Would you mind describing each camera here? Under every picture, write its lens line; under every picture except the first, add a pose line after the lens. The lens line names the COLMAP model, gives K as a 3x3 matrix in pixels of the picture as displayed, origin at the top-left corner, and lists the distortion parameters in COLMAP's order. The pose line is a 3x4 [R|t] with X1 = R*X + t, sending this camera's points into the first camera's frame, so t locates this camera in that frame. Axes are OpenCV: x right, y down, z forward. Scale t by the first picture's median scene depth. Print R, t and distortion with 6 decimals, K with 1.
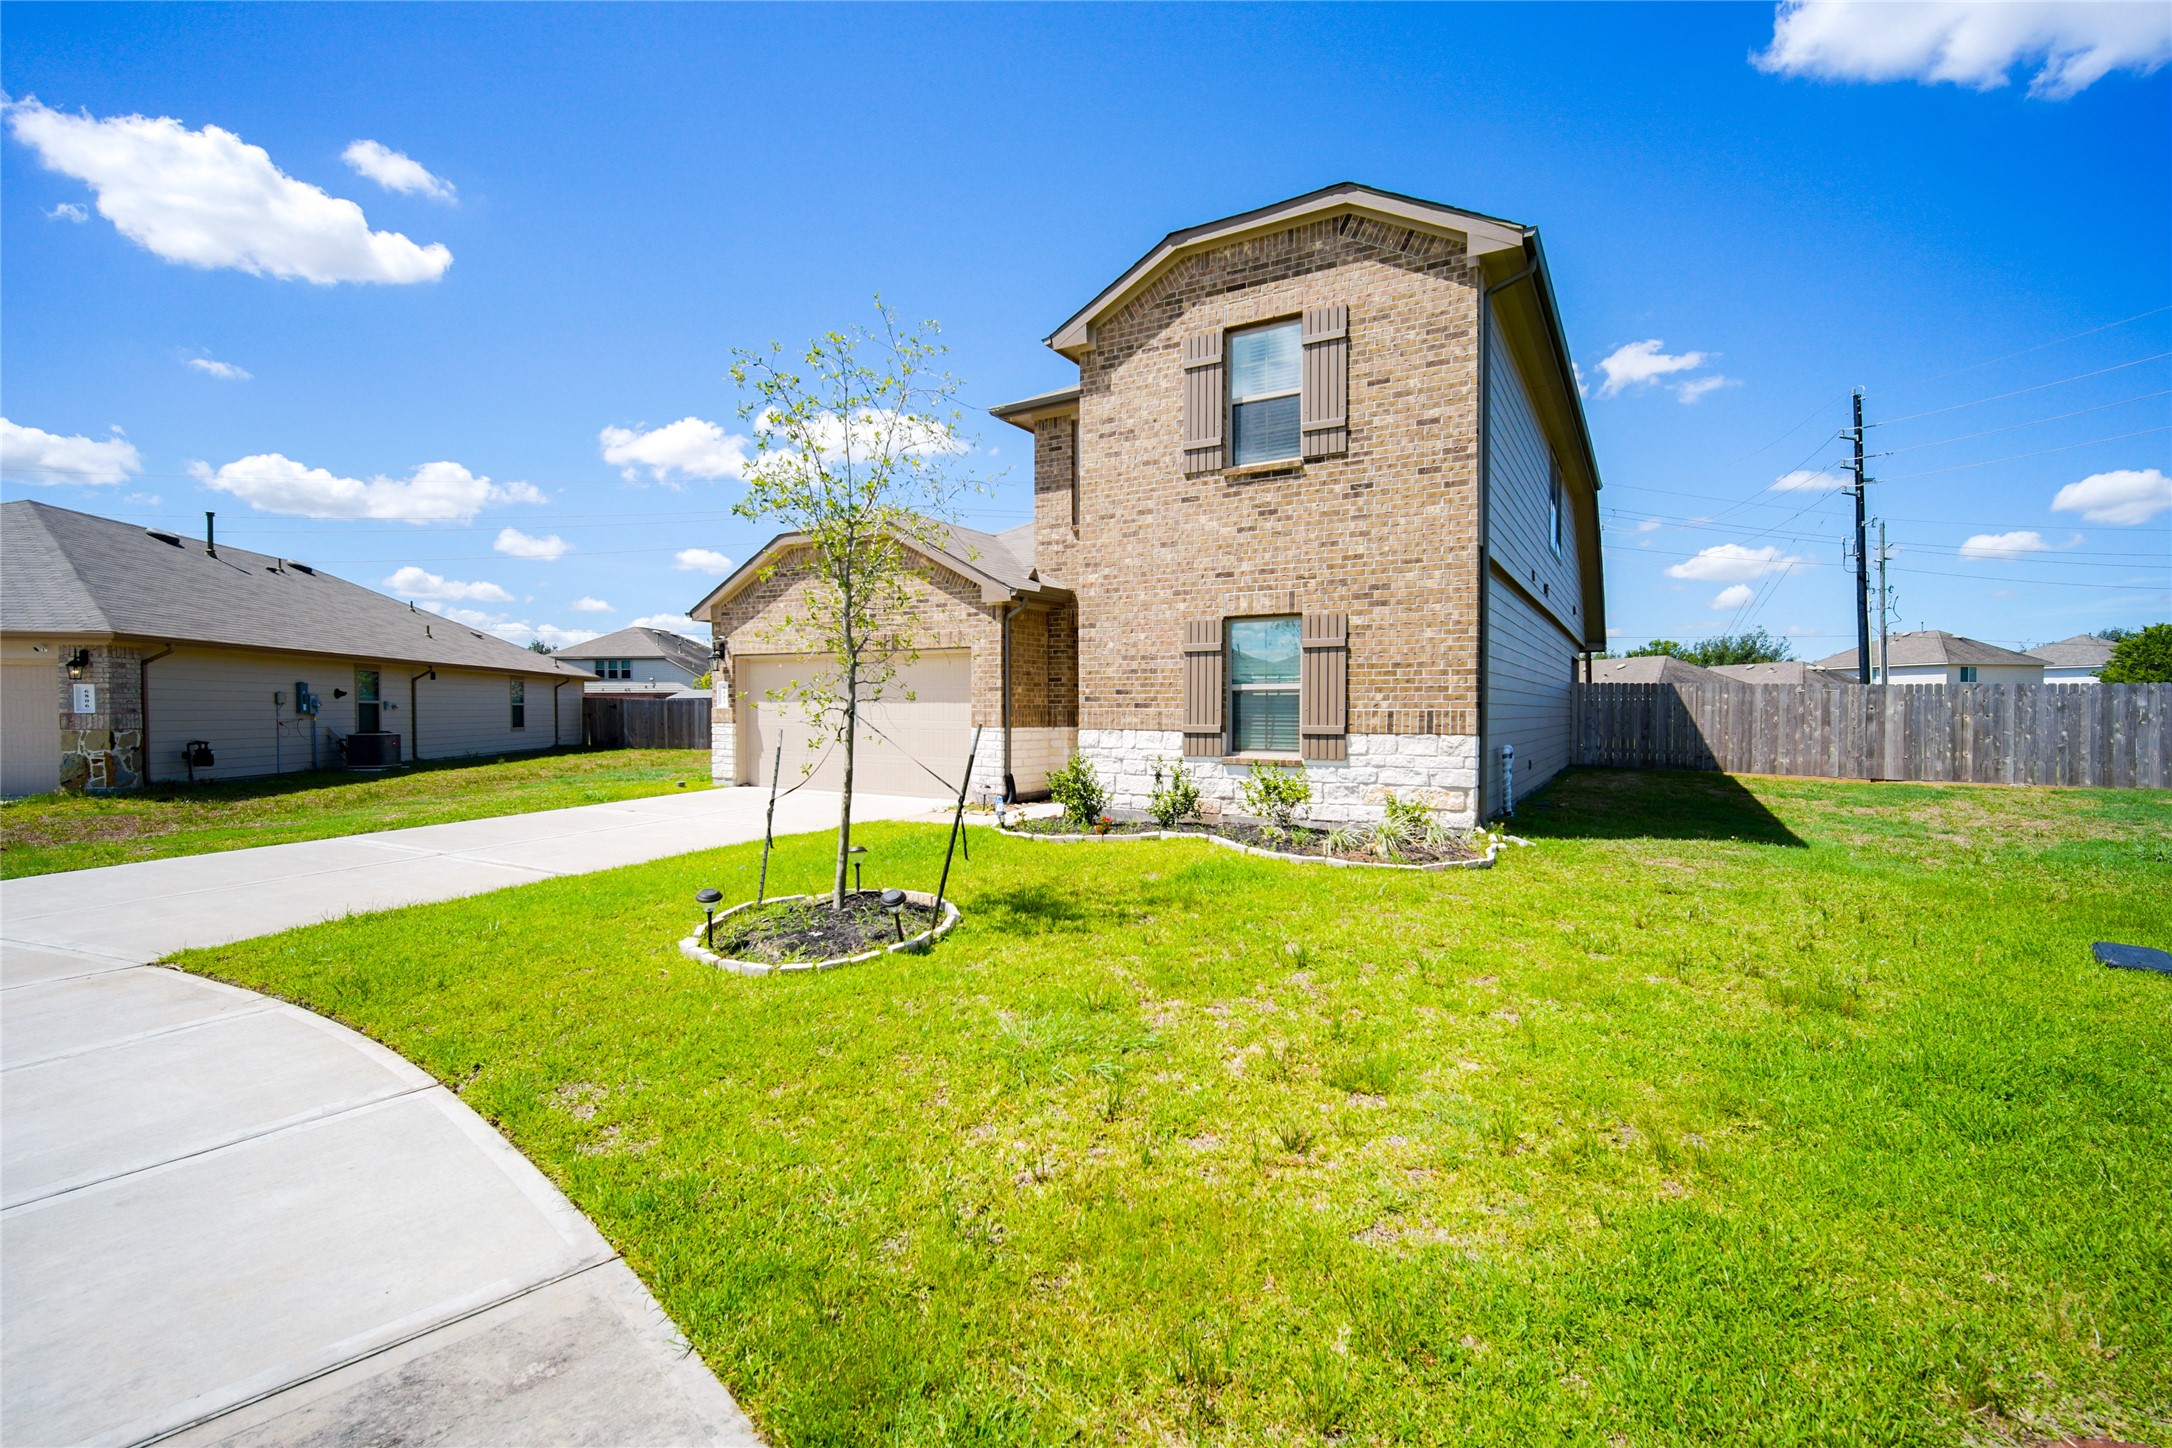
lens RADIAL K [[955.0, 0, 1124.1], [0, 955.0, 733.9], [0, 0, 1]] dist [-0.006815, 0.000269]
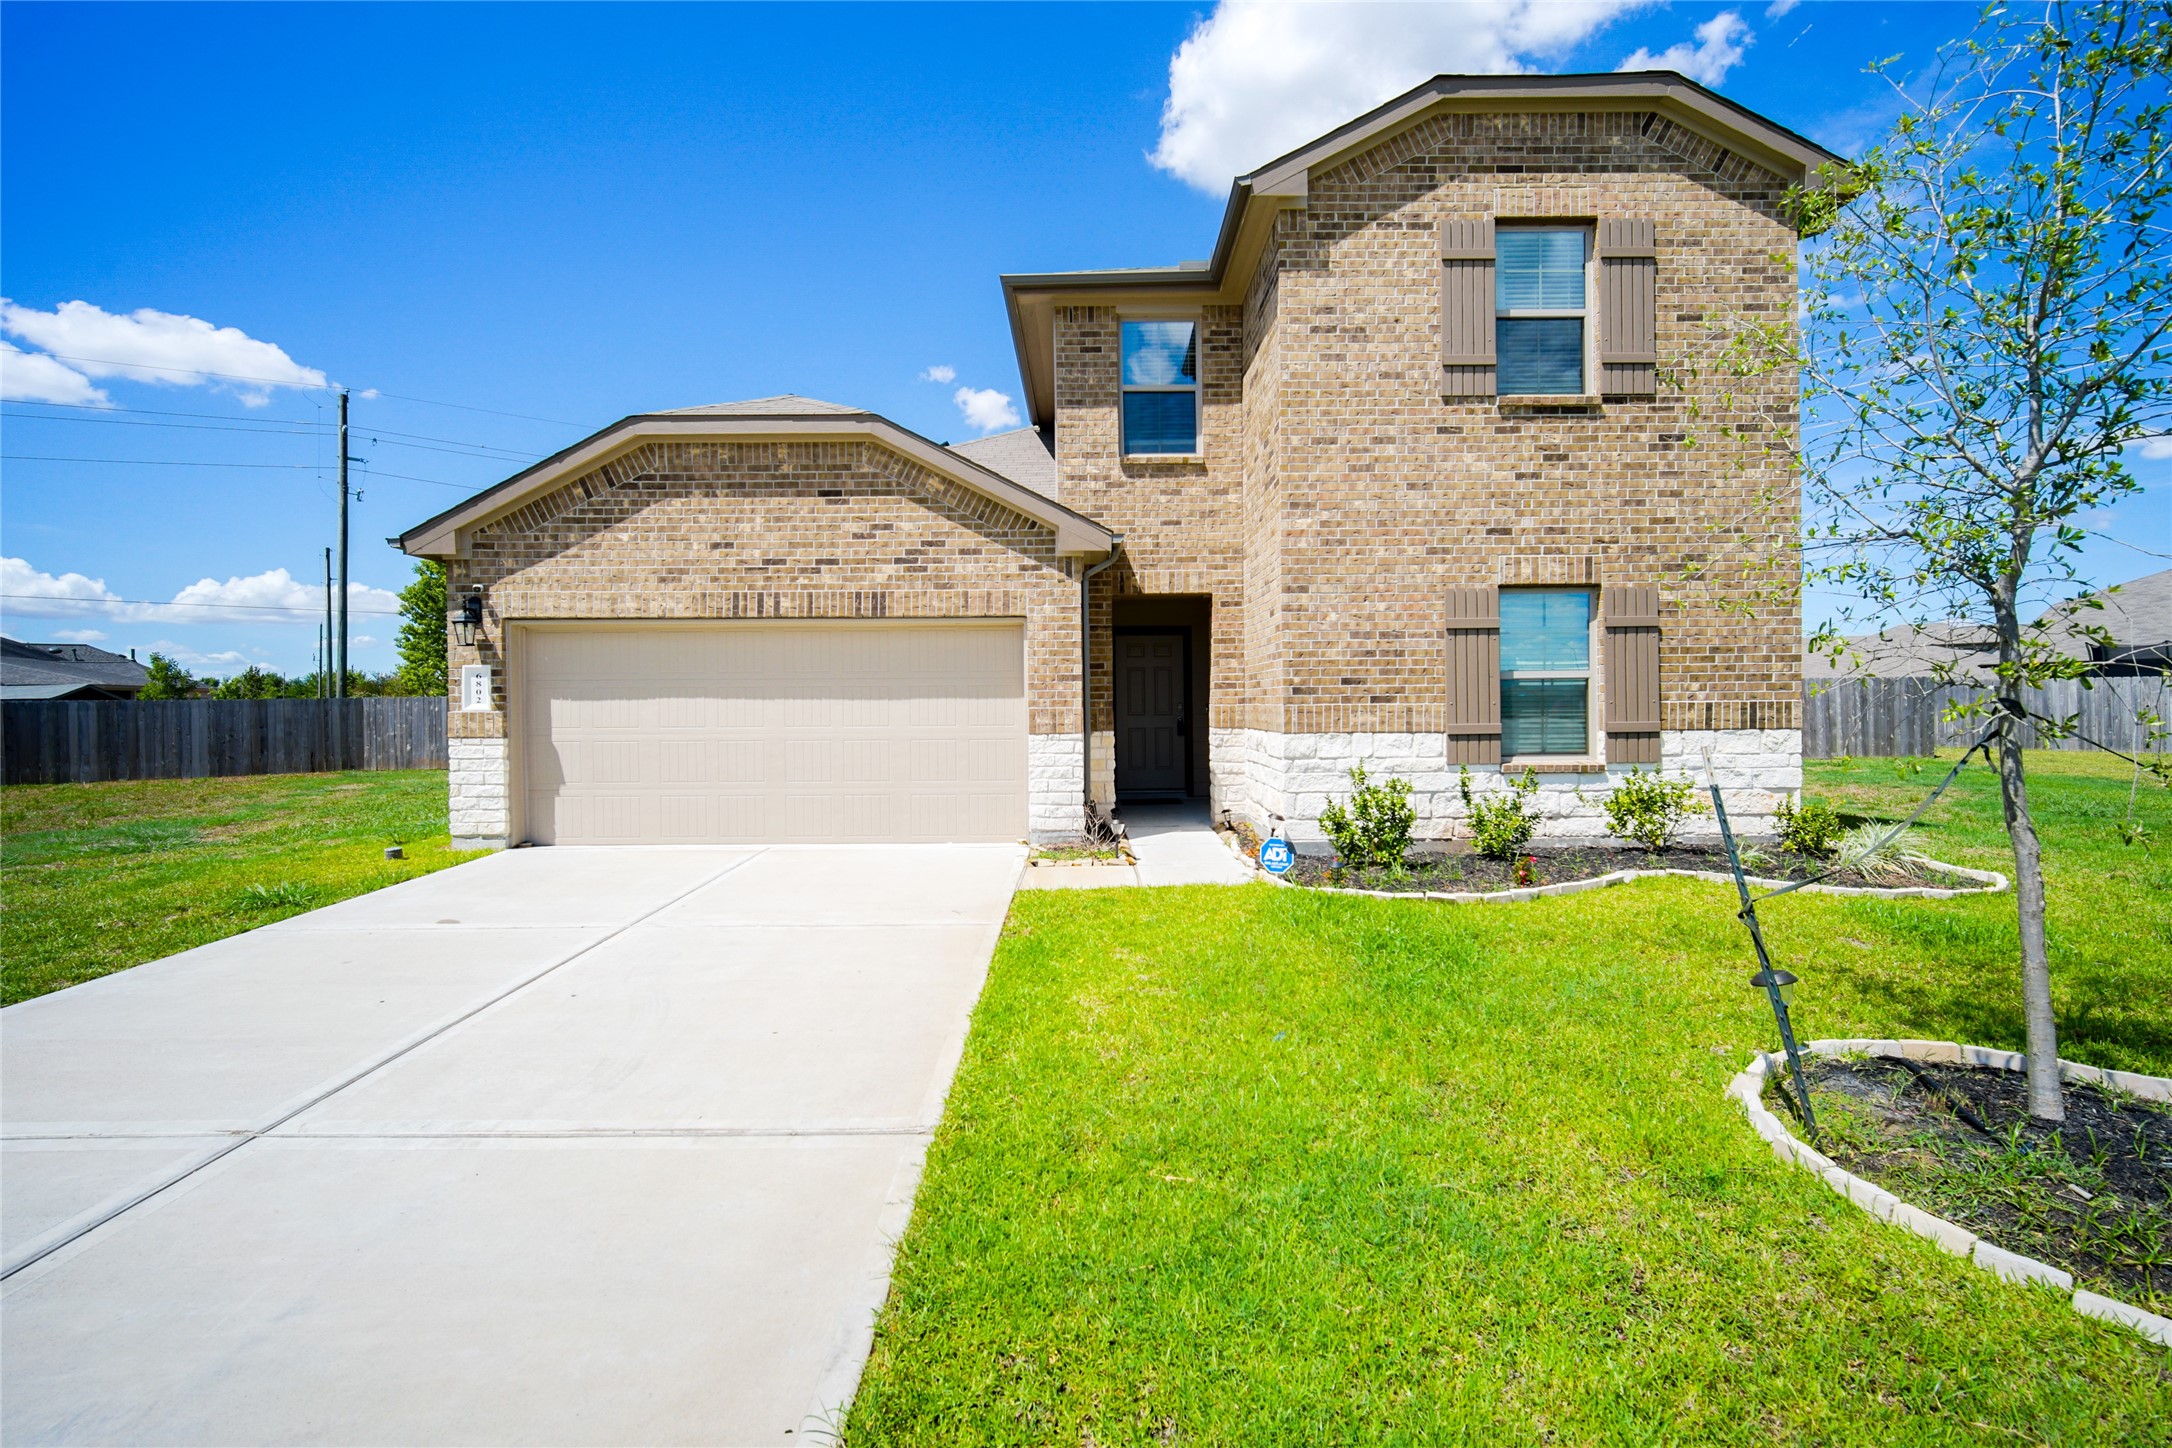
lens RADIAL K [[955.0, 0, 1124.1], [0, 955.0, 733.9], [0, 0, 1]] dist [-0.006815, 0.000269]
pose [[0.866620, -0.017341, 0.498667, -0.564410], [0.022452, 0.999739, -0.004254, -0.004151], [-0.498463, 0.014882, 0.866783, 0.486185]]
